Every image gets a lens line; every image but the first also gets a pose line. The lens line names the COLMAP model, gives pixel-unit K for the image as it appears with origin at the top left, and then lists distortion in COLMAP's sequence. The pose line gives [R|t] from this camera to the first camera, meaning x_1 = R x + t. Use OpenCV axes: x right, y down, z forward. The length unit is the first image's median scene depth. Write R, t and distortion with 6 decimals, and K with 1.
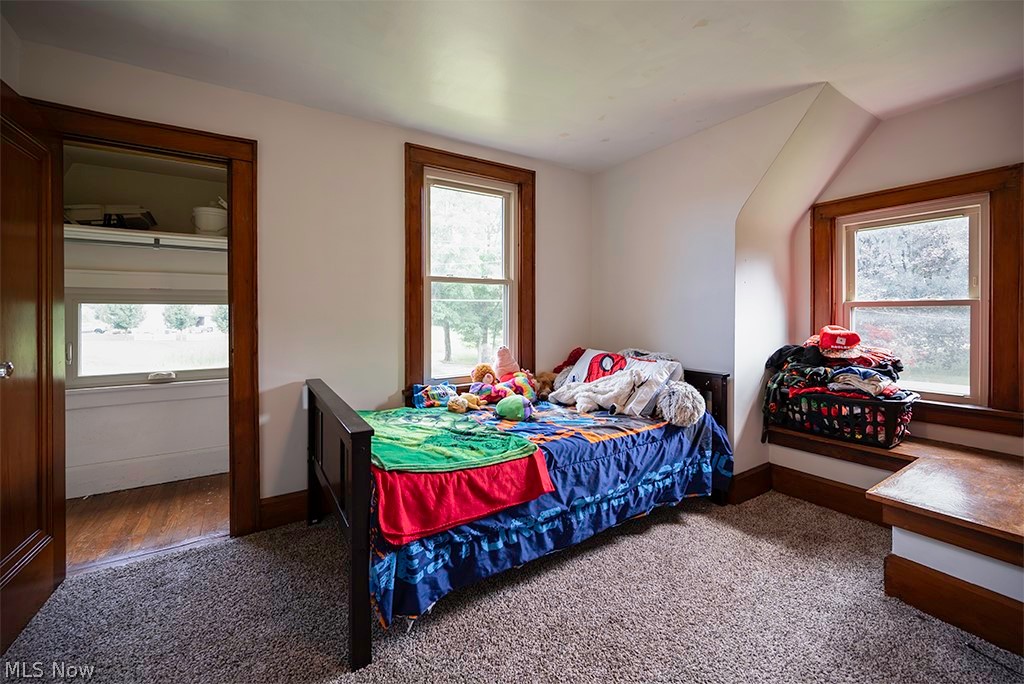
lens RADIAL K [[443.1, 0, 511.6], [0, 443.1, 309.2], [0, 0, 1]] dist [-0.001728, -0.000540]
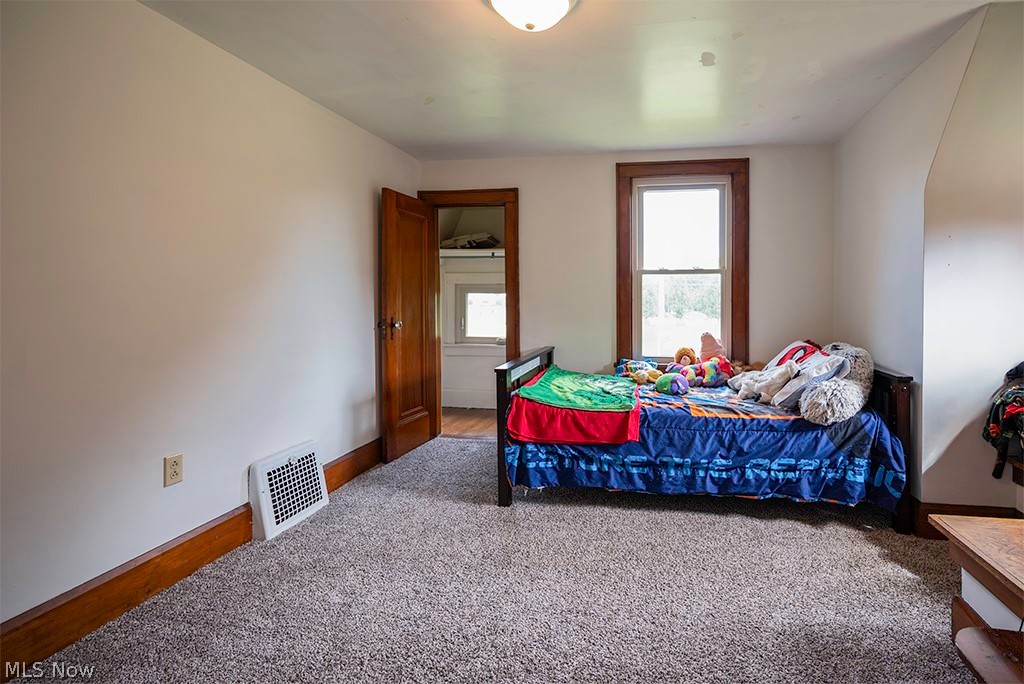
lens RADIAL K [[452.0, 0, 513.0], [0, 452.0, 302.9], [0, 0, 1]] dist [-0.001002, 0.000070]
pose [[0.697972, 0.010511, -0.716048, 0.658899], [0.000826, 0.999880, 0.015482, -0.006580], [0.716125, -0.011398, 0.697879, -0.133898]]
